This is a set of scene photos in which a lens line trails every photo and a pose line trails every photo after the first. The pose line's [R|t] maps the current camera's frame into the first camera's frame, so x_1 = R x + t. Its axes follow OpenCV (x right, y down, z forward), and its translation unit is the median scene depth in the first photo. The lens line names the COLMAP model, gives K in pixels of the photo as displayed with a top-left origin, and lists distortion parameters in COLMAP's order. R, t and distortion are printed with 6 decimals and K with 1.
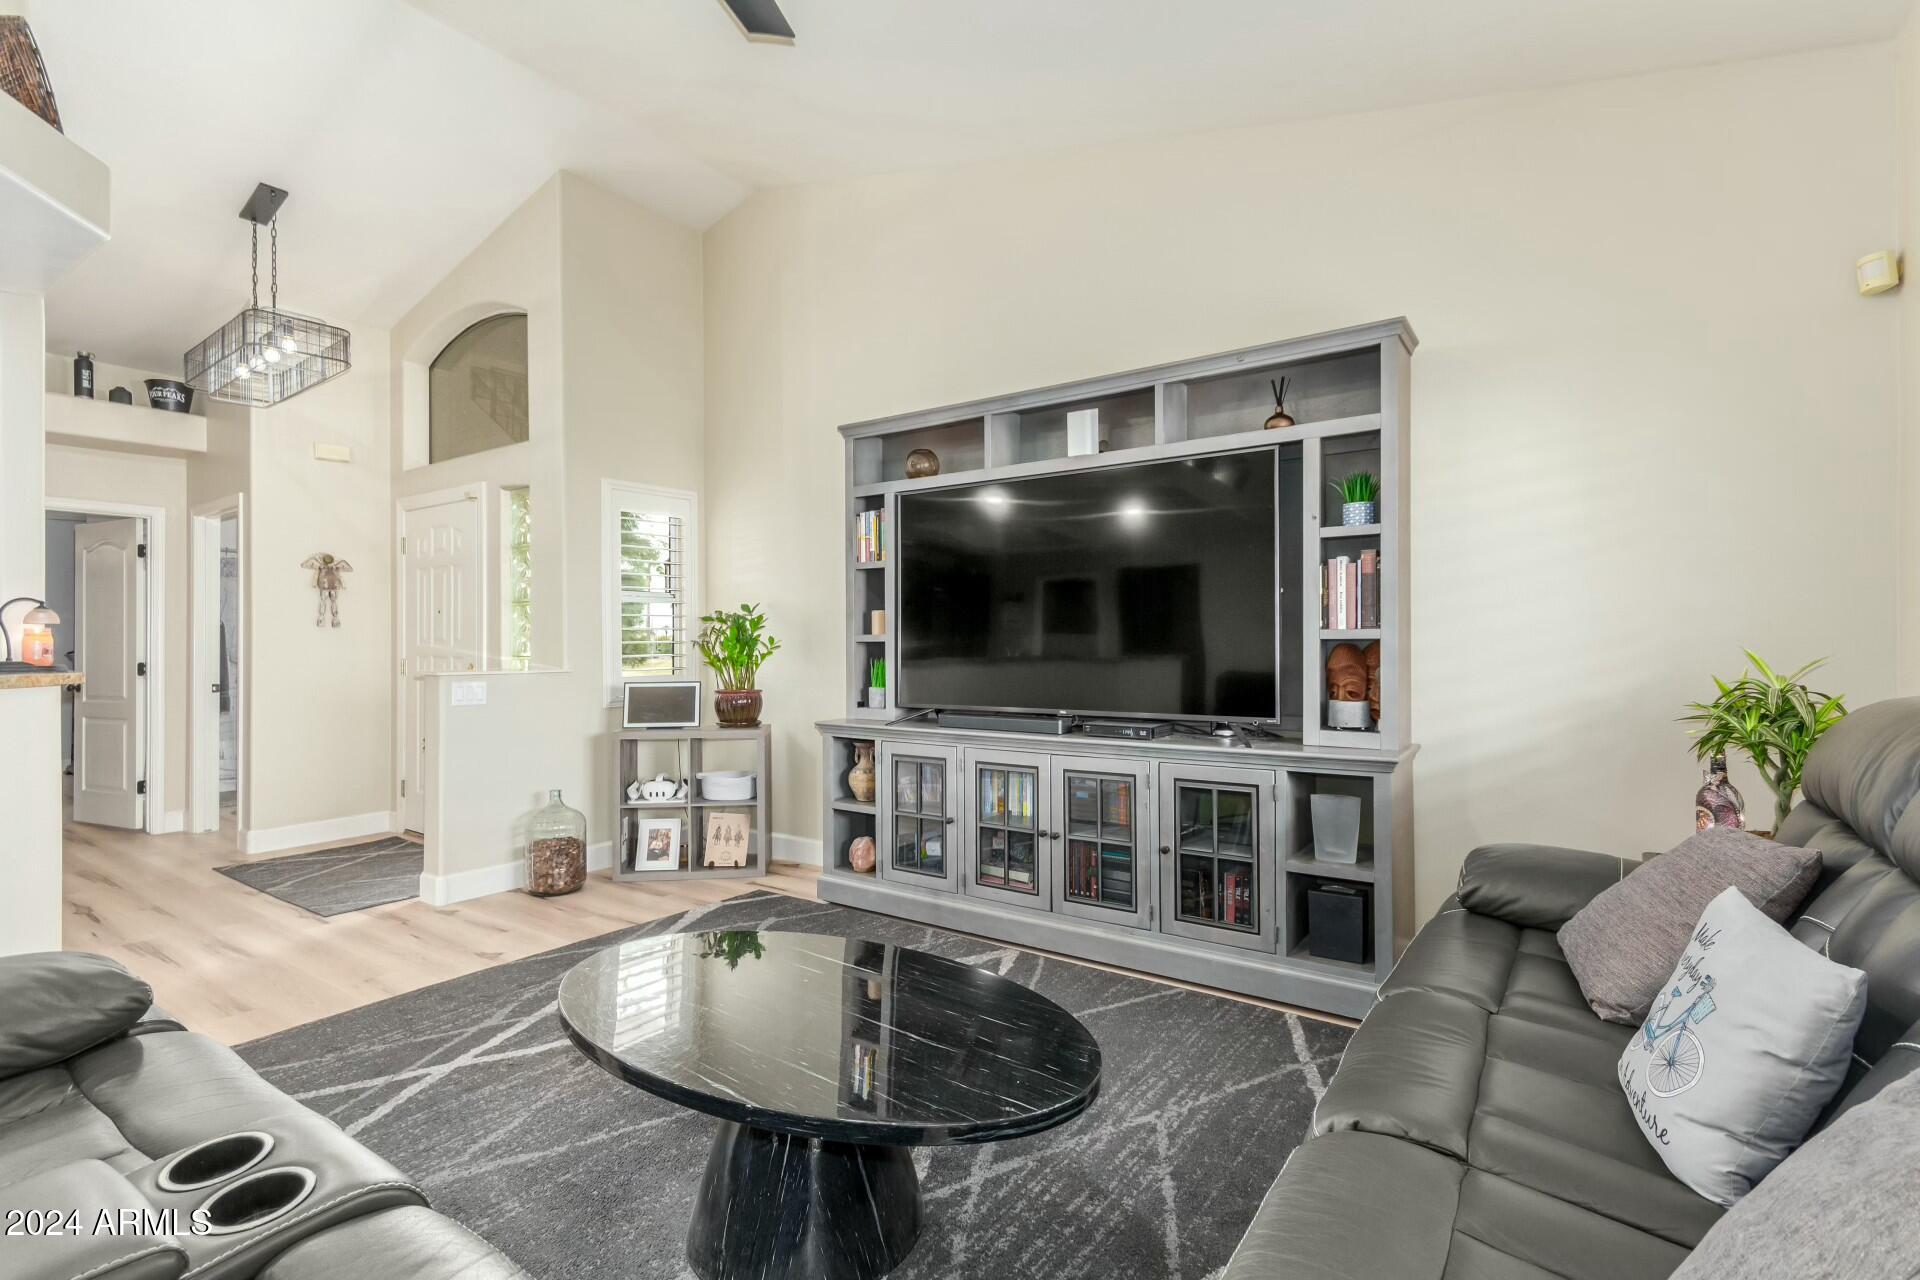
lens RADIAL K [[887.8, 0, 958.3], [0, 887.8, 641.8], [0, 0, 1]] dist [0.010701, -0.002139]
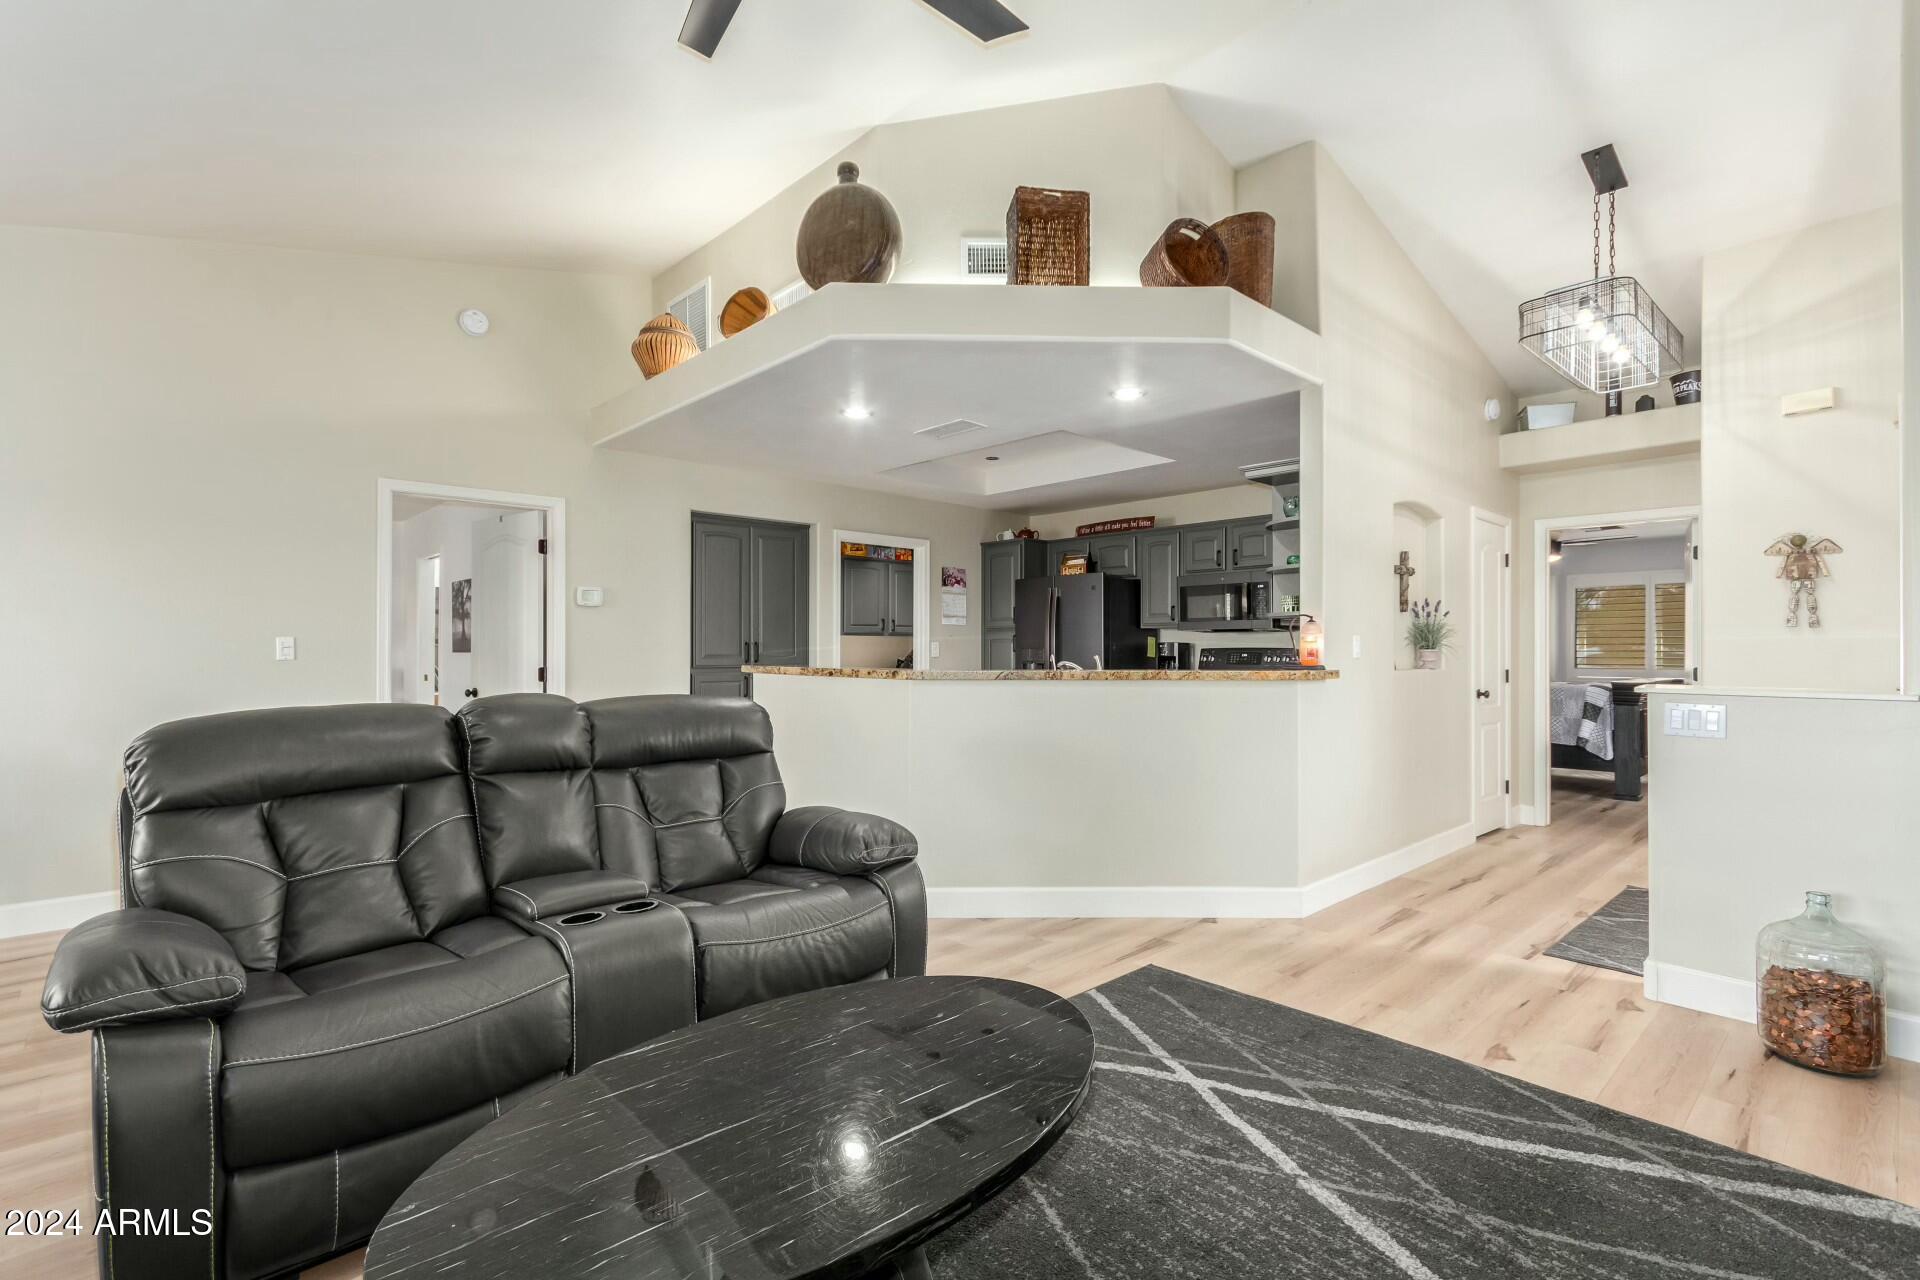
lens RADIAL K [[887.8, 0, 969.0], [0, 887.8, 643.7], [0, 0, 1]] dist [0.010701, -0.002139]
pose [[-0.194748, 0.001213, -0.980853, 0.332131], [0.001131, 0.999999, 0.001012, -0.006410], [0.980853, -0.000913, -0.194749, 0.709997]]
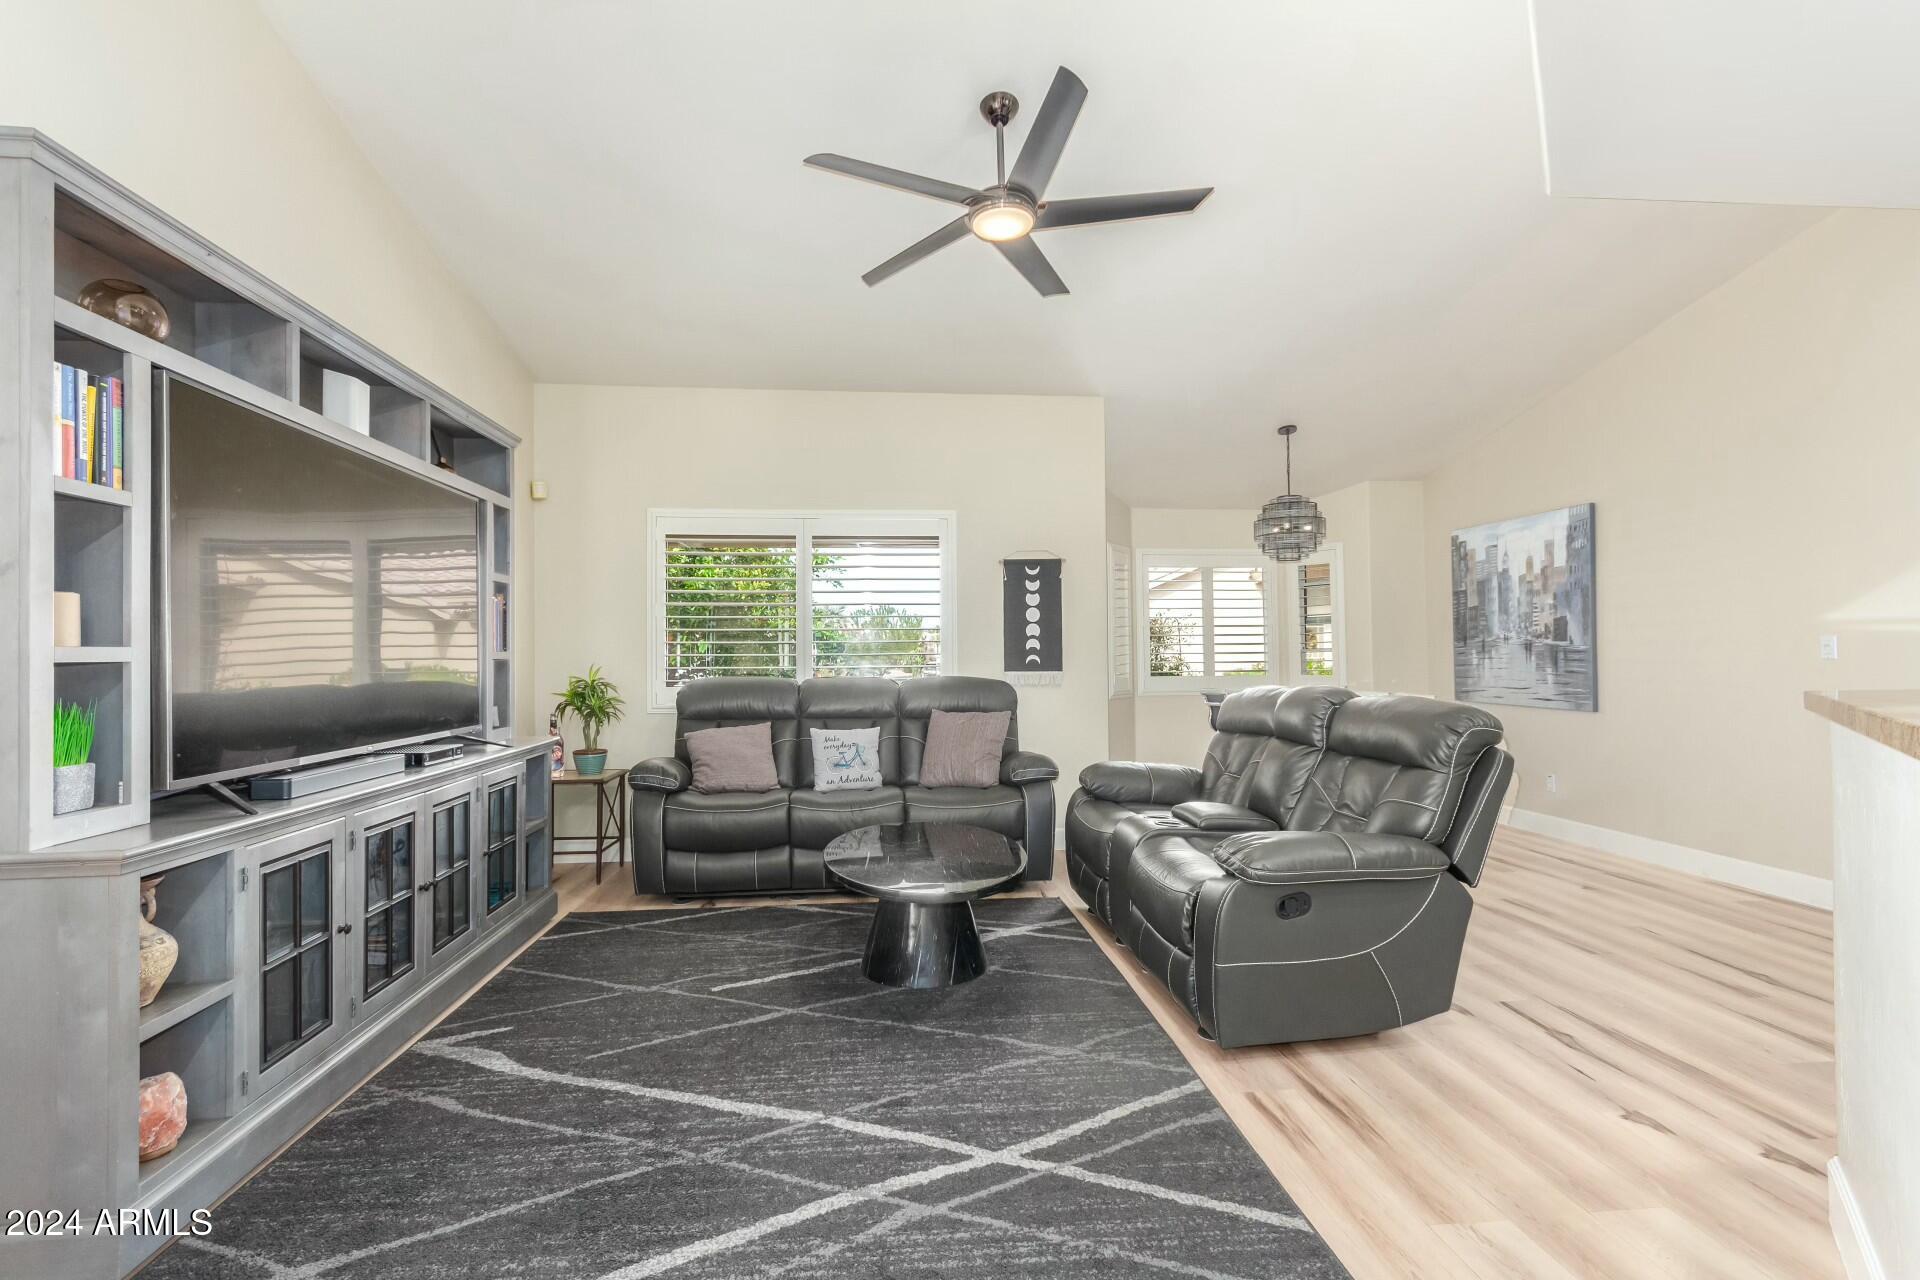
lens RADIAL K [[887.8, 0, 947.5], [0, 887.8, 644.8], [0, 0, 1]] dist [0.010701, -0.002139]
pose [[-0.649084, 0.019037, 0.760479, -0.885681], [0.010984, 0.999817, -0.015653, 0.002940], [-0.760638, -0.001807, -0.649174, 1.182416]]
